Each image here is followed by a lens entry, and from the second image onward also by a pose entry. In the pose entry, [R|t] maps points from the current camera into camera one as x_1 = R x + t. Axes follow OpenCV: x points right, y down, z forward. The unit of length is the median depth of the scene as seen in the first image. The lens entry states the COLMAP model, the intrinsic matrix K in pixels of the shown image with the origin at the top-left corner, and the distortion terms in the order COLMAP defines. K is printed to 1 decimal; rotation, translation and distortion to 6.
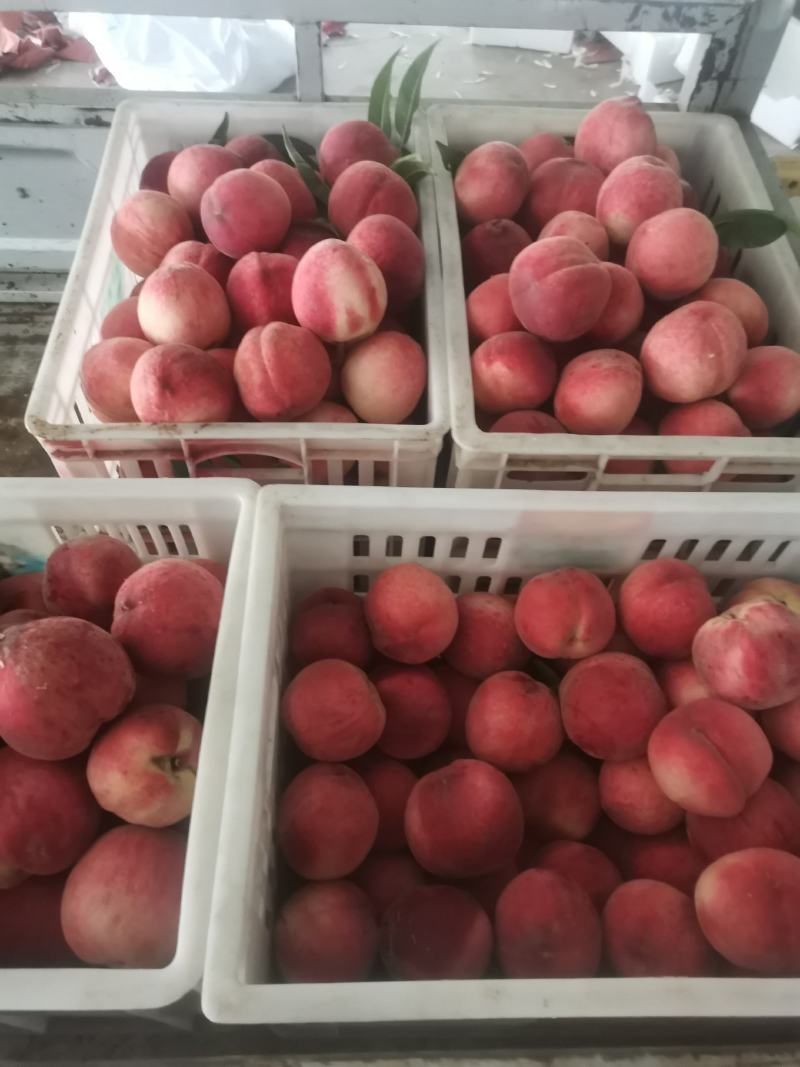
lens RADIAL K [[814.9, 0, 400.0], [0, 814.9, 533.5], [0, 0, 1]] dist [0.025521, -0.004234]
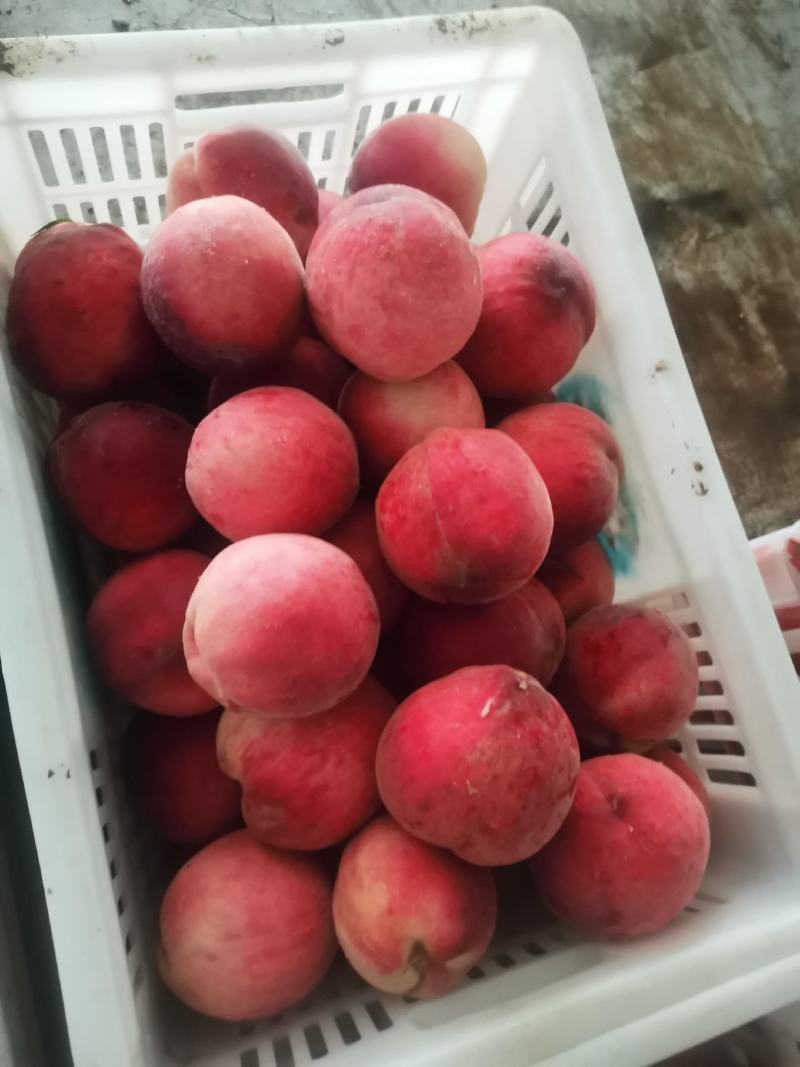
lens RADIAL K [[814.9, 0, 400.0], [0, 814.9, 533.5], [0, 0, 1]] dist [0.025521, -0.004234]
pose [[0.266397, 0.945349, -0.188011, -0.510659], [-0.892233, 0.315653, 0.322930, -0.039067], [0.364628, 0.081722, 0.927560, 0.340557]]
